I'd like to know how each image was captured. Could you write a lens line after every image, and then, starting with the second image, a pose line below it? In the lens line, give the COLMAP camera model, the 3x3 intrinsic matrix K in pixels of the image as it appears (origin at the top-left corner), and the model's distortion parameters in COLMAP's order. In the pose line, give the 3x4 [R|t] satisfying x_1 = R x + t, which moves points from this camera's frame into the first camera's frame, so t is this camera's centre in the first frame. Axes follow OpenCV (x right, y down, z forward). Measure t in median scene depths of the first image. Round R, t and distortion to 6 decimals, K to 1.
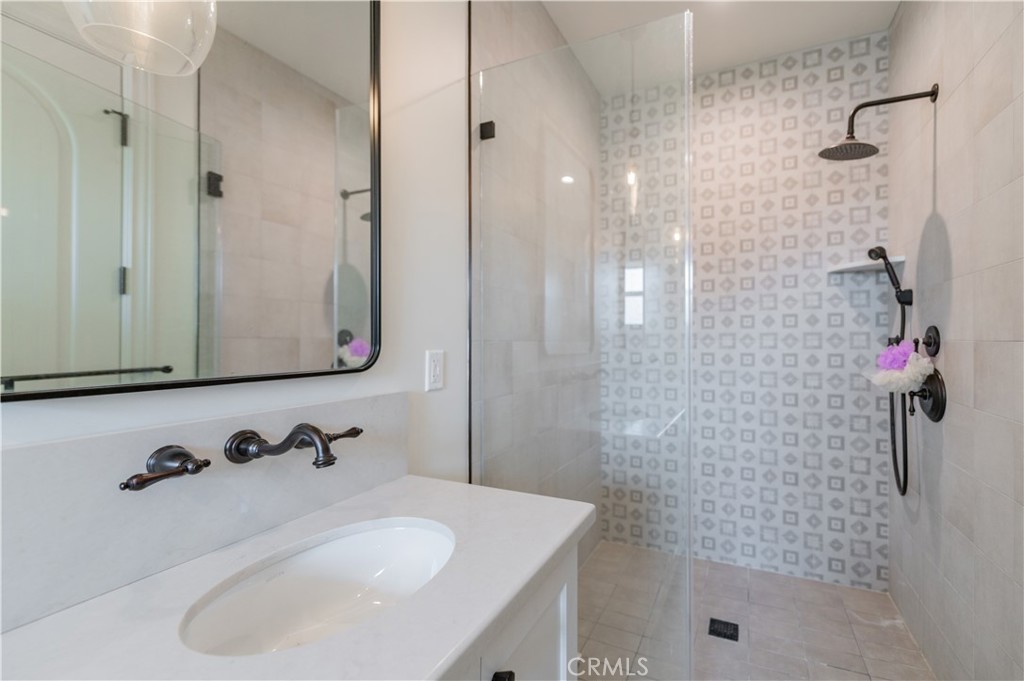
lens RADIAL K [[404.8, 0, 518.2], [0, 404.8, 340.7], [0, 0, 1]] dist [0.016609, 0.000194]
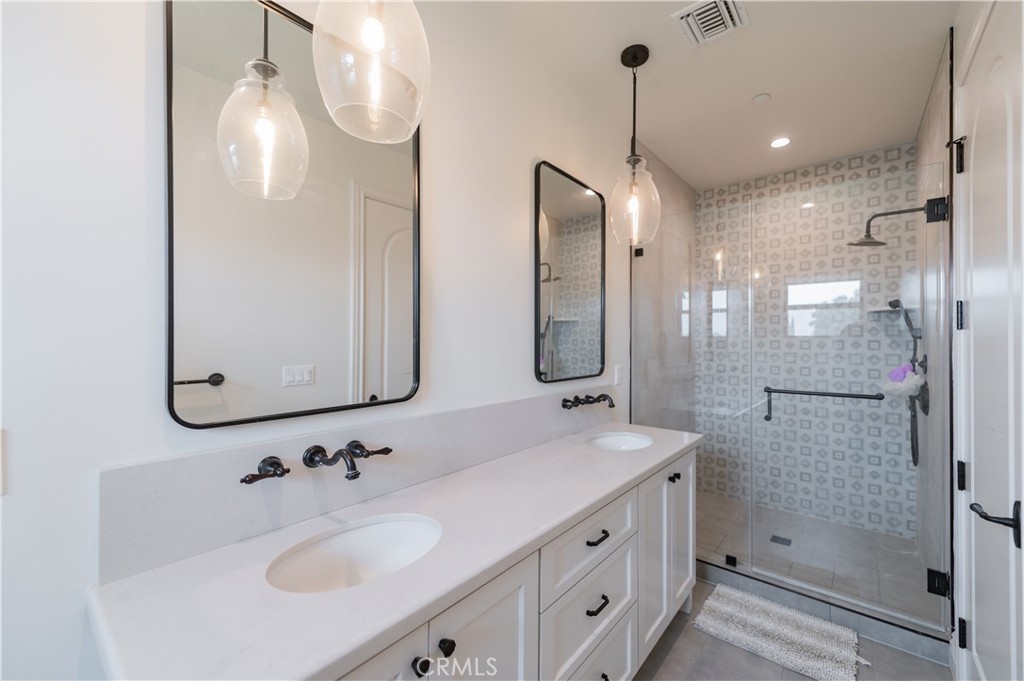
lens RADIAL K [[404.8, 0, 509.8], [0, 404.8, 333.7], [0, 0, 1]] dist [0.016609, 0.000194]
pose [[0.980392, 0.007042, -0.196930, -0.179919], [-0.009735, 0.999872, -0.012711, -0.058203], [0.196815, 0.014379, 0.980335, -0.628295]]
